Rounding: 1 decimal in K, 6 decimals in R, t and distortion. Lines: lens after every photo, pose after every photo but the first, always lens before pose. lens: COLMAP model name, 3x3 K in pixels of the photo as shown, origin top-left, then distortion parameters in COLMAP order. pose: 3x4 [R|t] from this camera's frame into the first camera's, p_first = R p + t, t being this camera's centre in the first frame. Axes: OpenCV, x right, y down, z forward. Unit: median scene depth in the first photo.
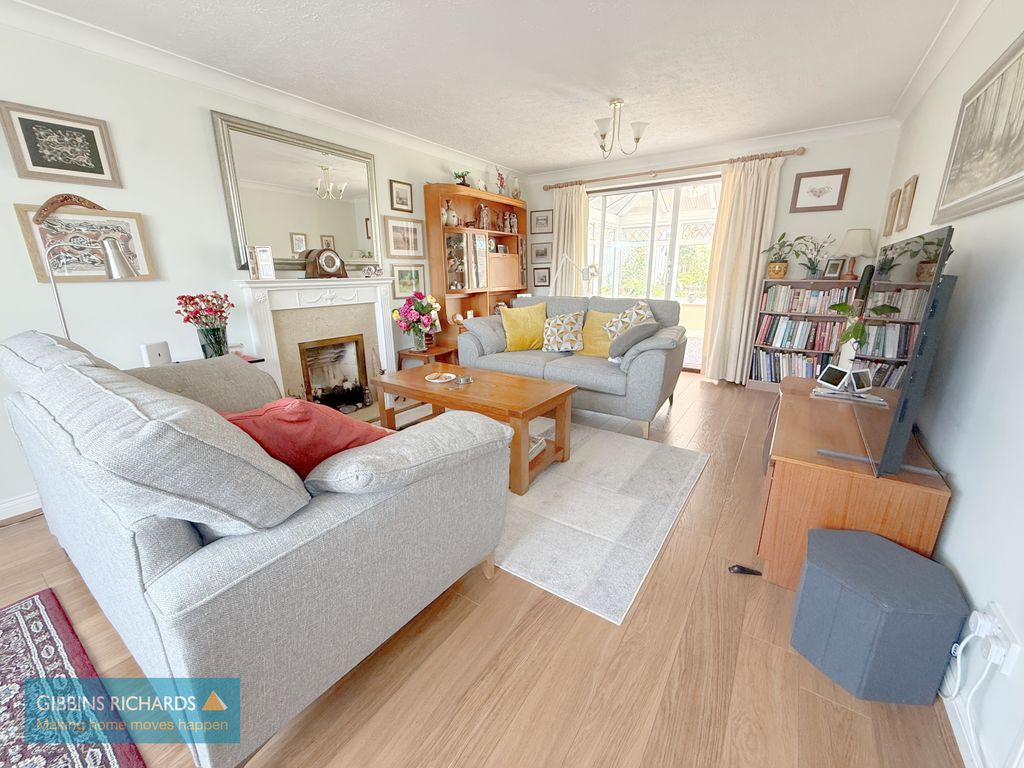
lens RADIAL K [[408.5, 0, 510.5], [0, 408.5, 384.4], [0, 0, 1]] dist [0.000402, -0.000229]
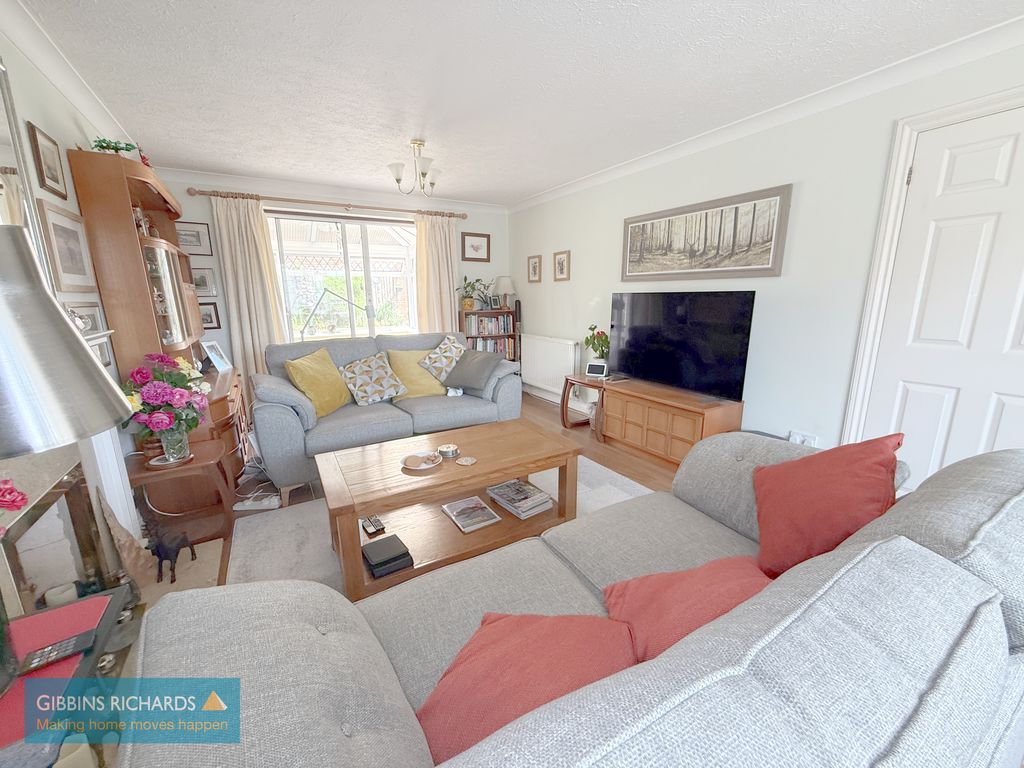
lens RADIAL K [[408.5, 0, 509.5], [0, 408.5, 385.7], [0, 0, 1]] dist [0.000402, -0.000229]
pose [[0.418332, -0.192765, 0.887603, -0.495144], [0.247386, 0.964457, 0.092861, -0.118148], [-0.873956, 0.180734, 0.451151, 0.351931]]
